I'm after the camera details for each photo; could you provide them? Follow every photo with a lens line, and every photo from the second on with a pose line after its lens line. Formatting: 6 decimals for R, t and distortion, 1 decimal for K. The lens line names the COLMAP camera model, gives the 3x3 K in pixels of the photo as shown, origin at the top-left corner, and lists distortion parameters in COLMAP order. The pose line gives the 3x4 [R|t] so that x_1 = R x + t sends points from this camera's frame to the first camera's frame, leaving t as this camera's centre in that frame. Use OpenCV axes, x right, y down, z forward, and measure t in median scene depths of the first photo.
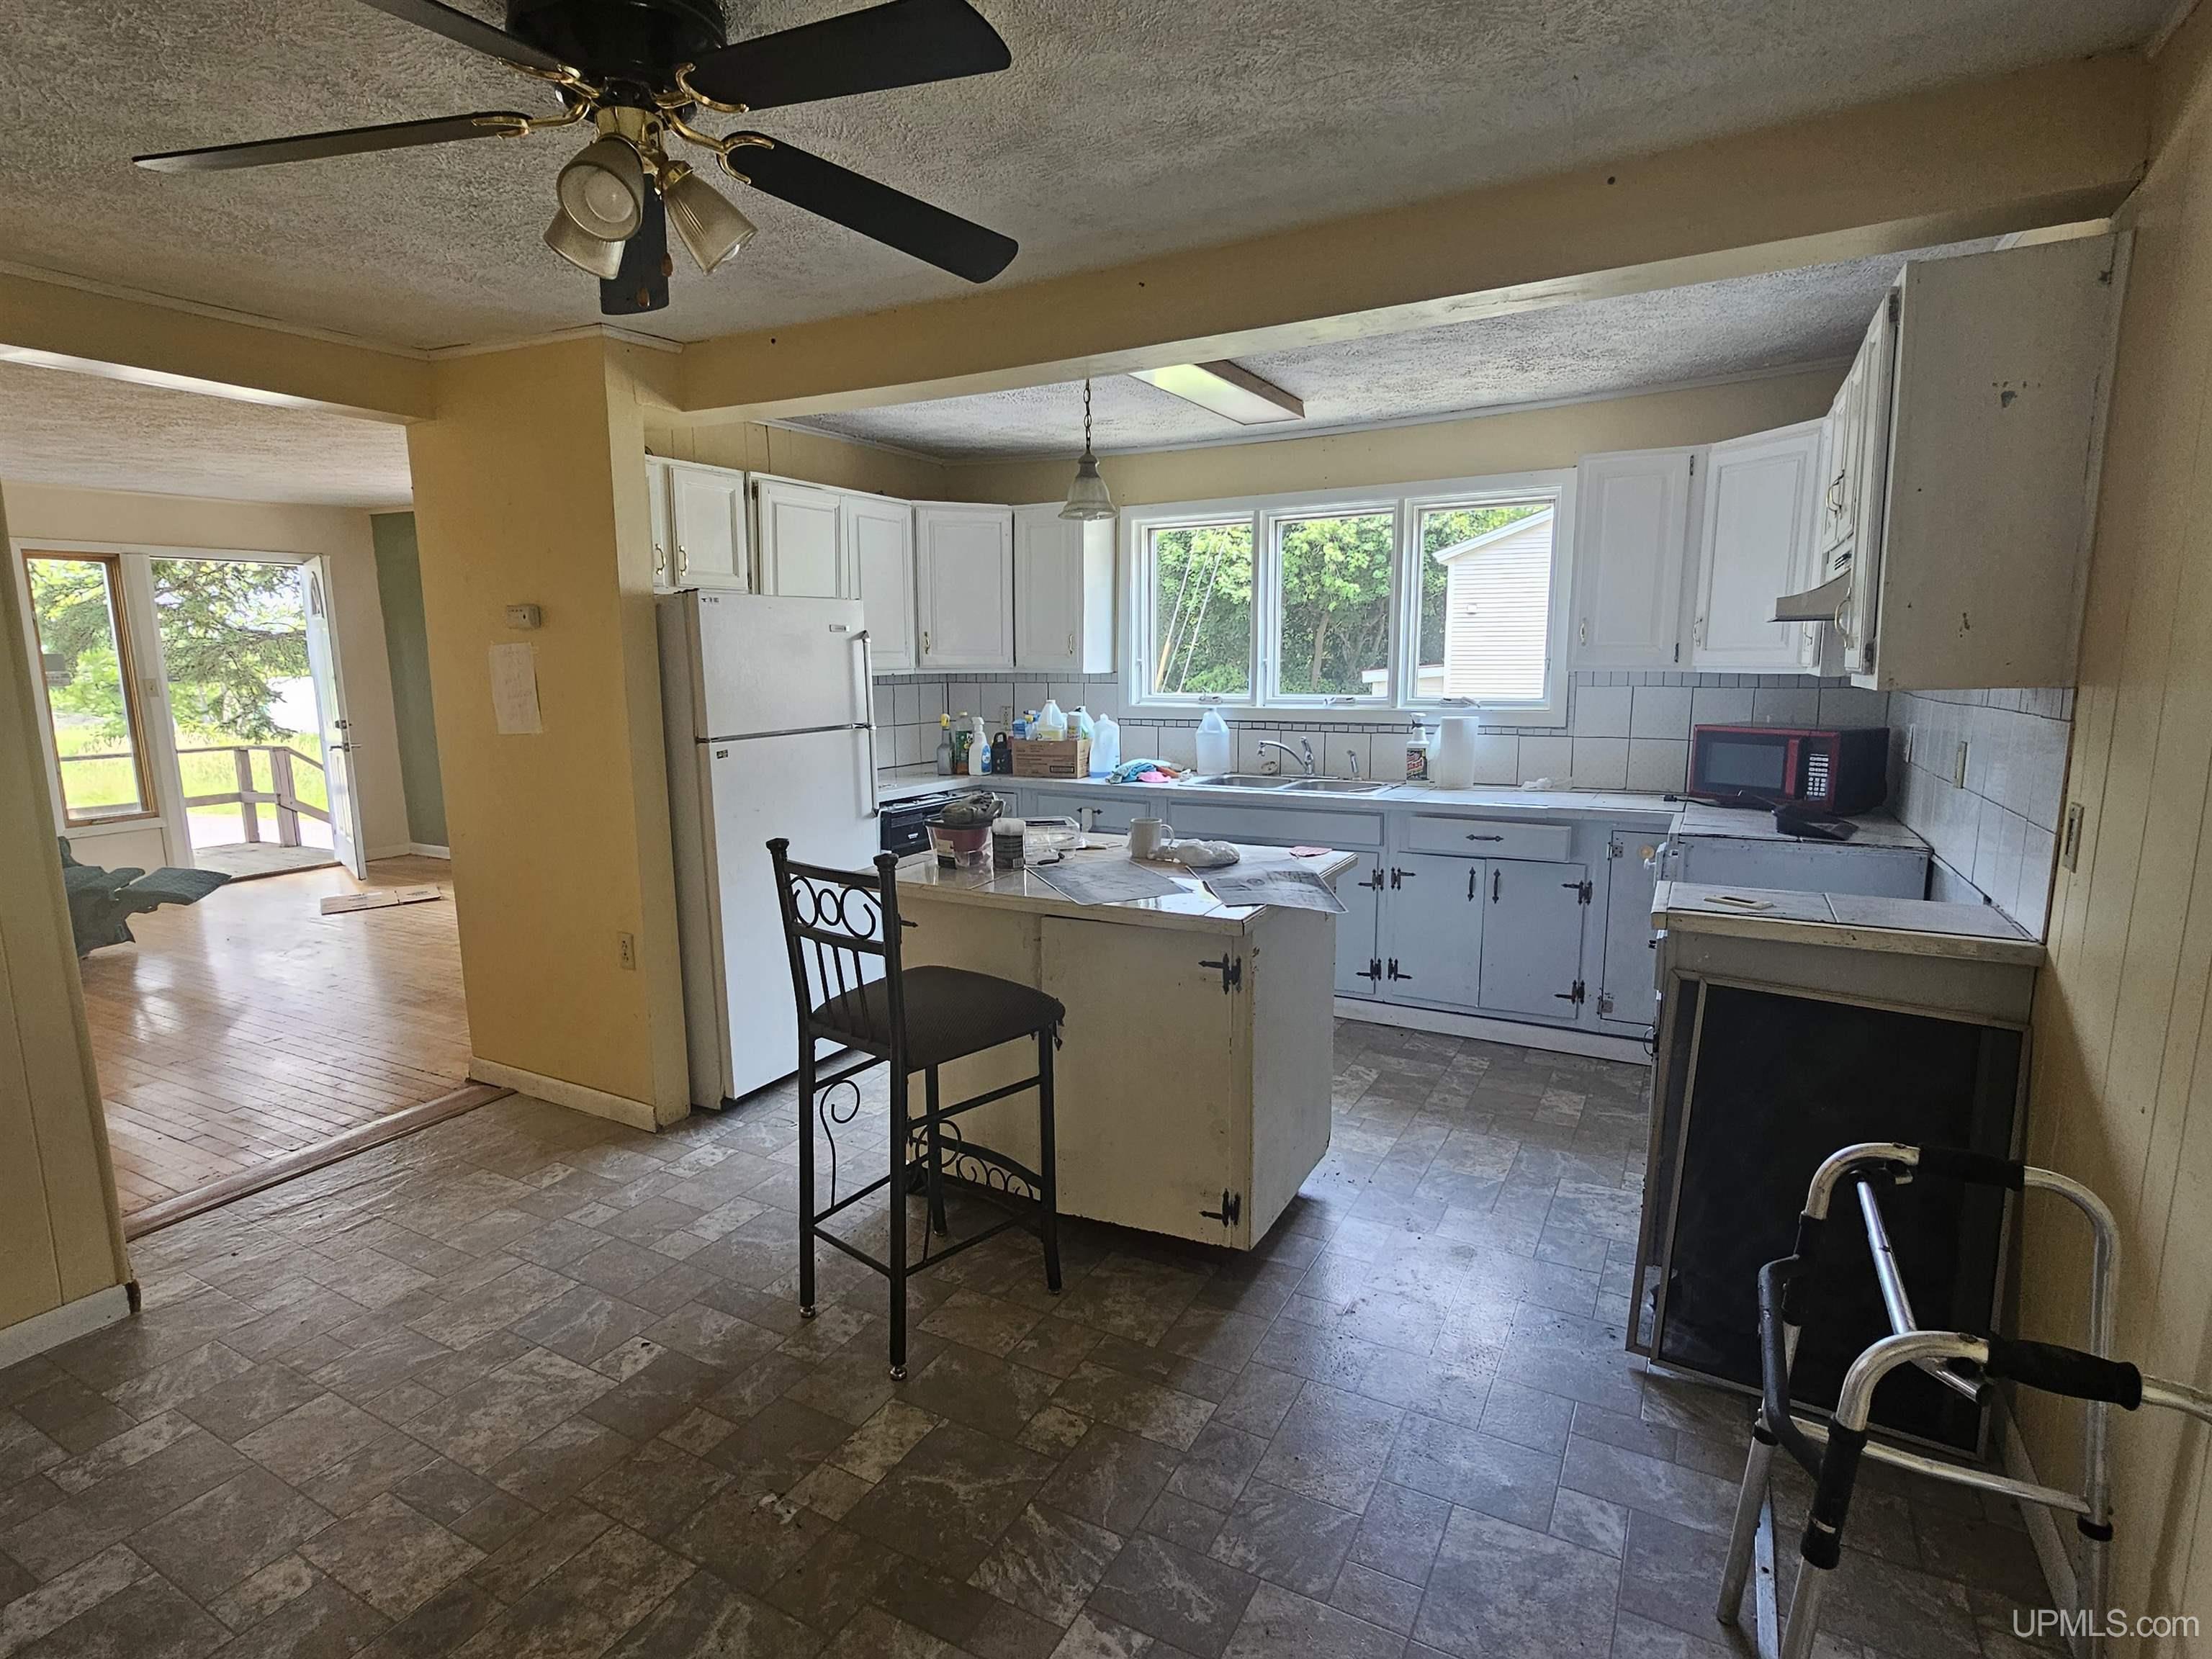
lens RADIAL K [[1123.7, 0, 1102.9], [0, 1123.7, 843.9], [0, 0, 1]] dist [-0.001226, -0.001177]
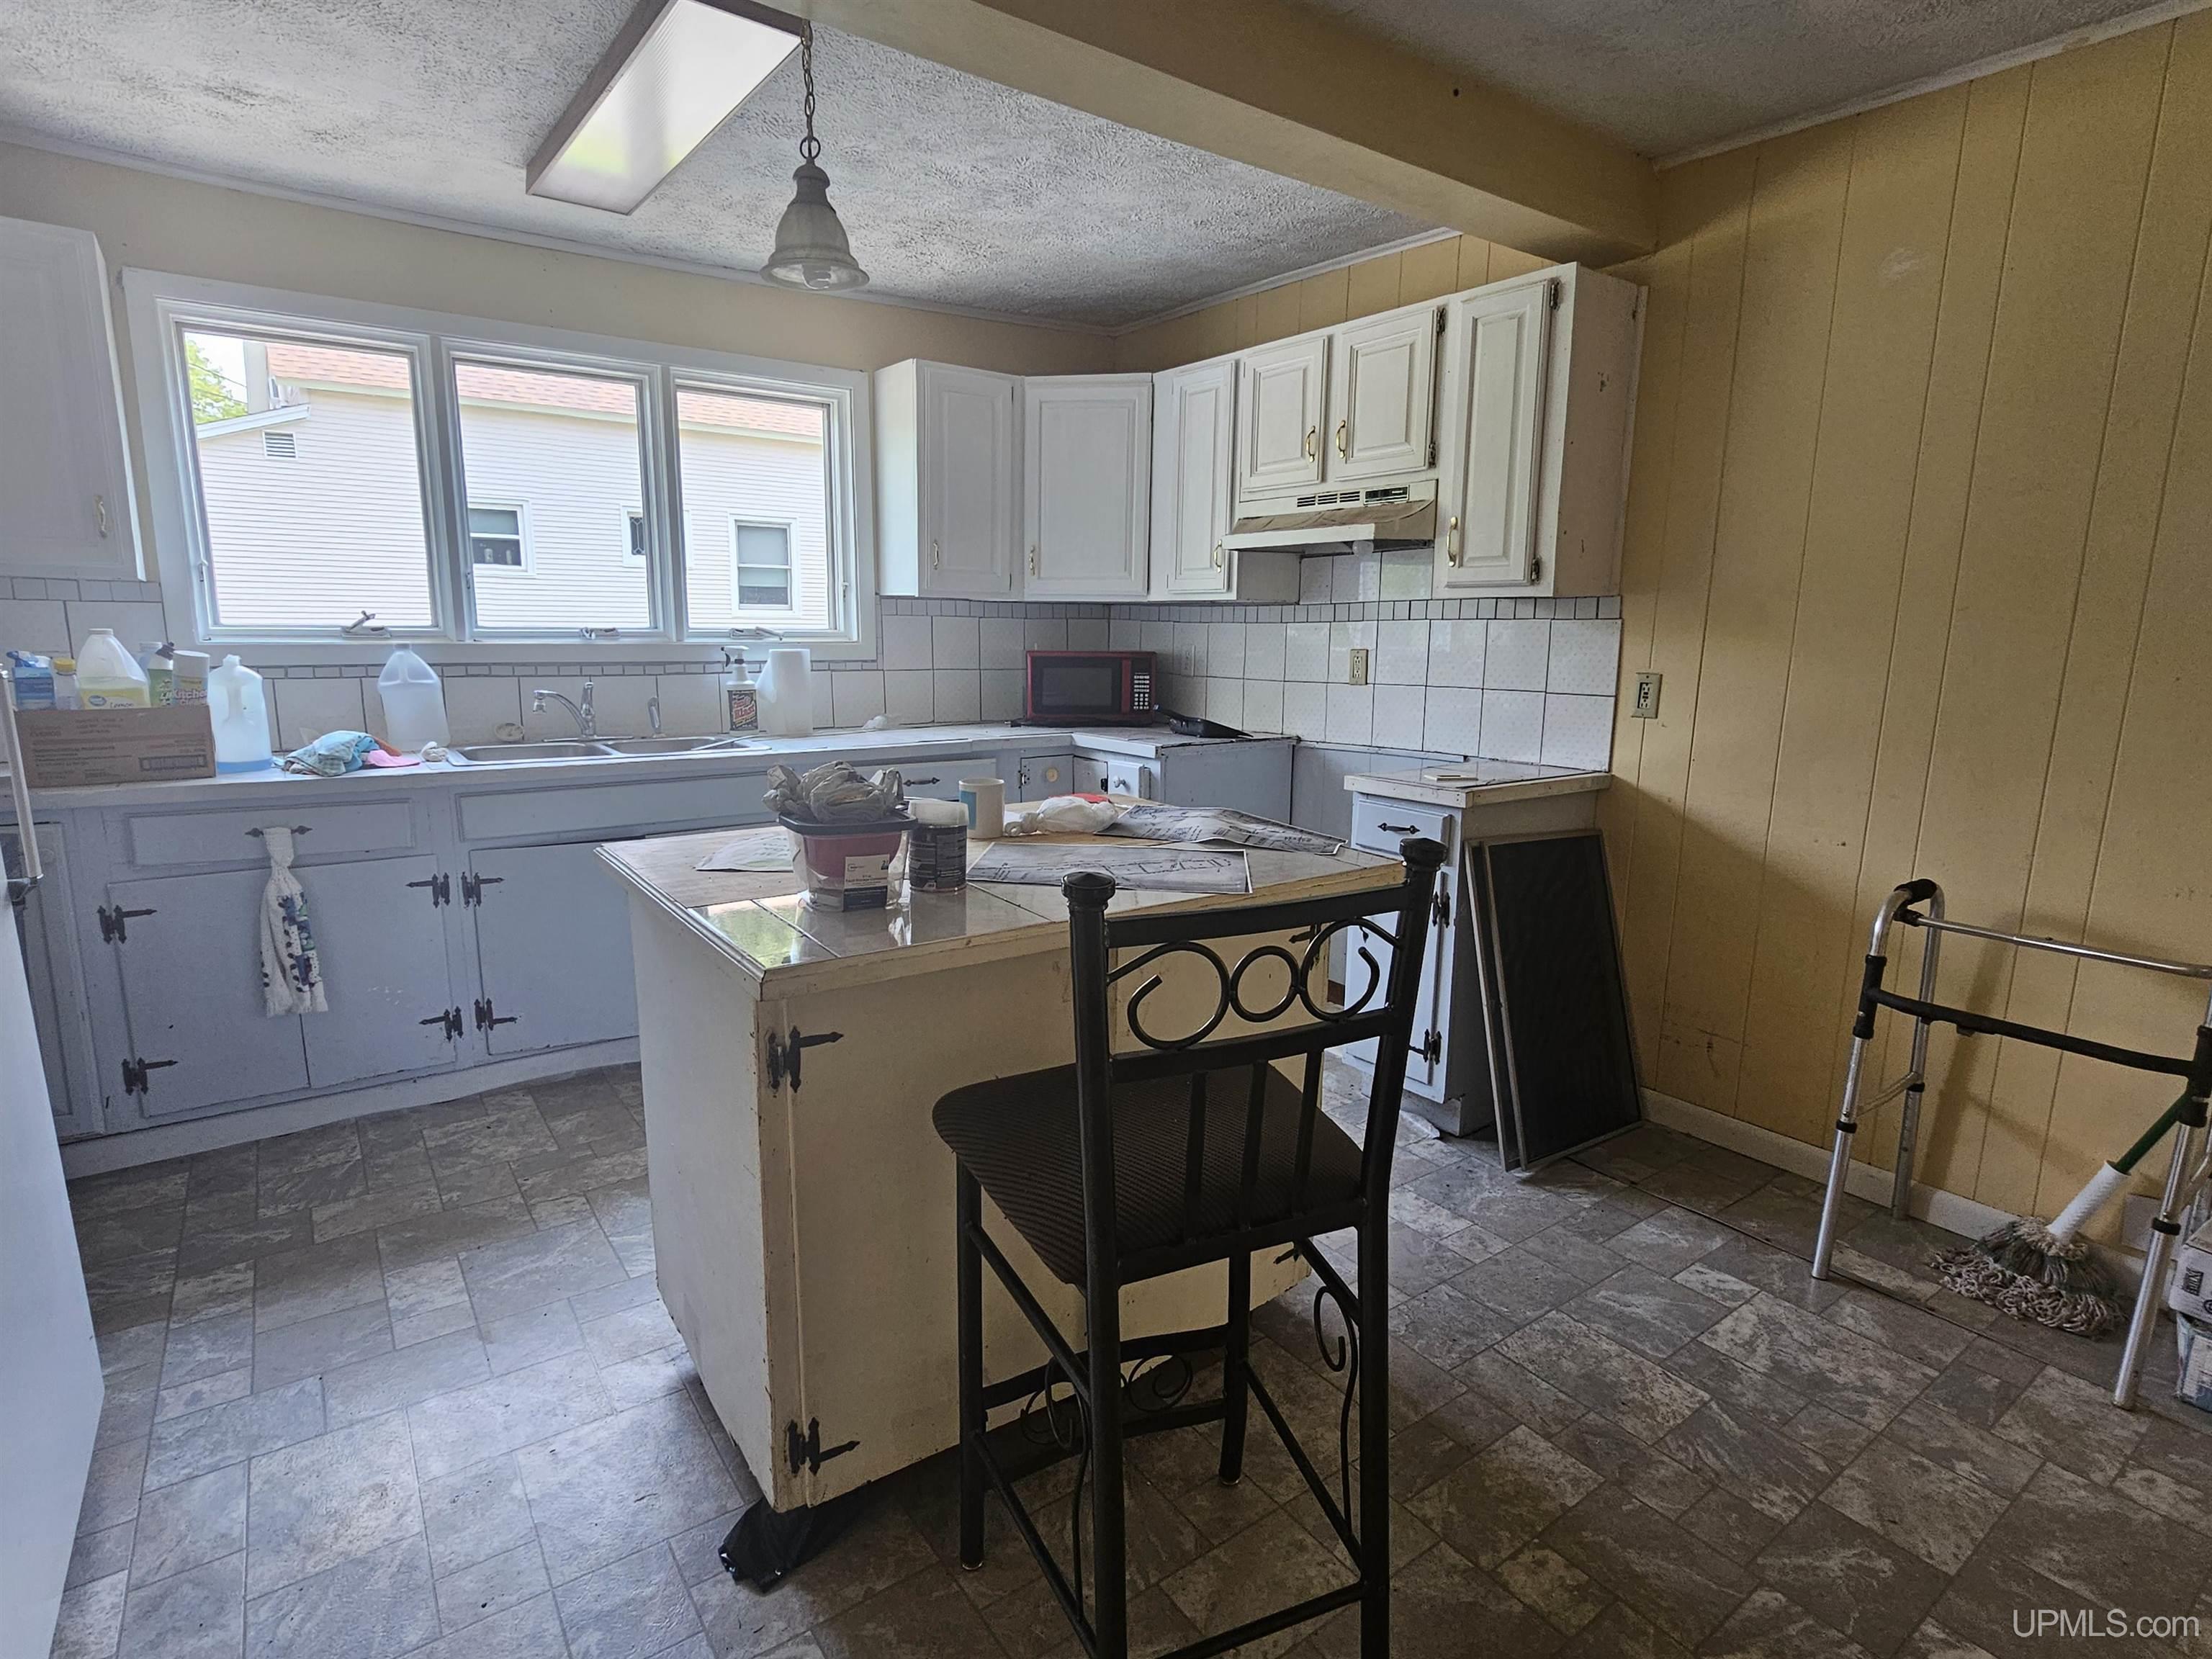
lens RADIAL K [[1123.7, 0, 1102.9], [0, 1123.7, 843.9], [0, 0, 1]] dist [-0.001226, -0.001177]
pose [[0.426250, -0.159018, 0.890519, -0.429129], [0.133757, 0.984687, 0.111811, -0.040145], [-0.894662, 0.071454, 0.440992, 0.527460]]
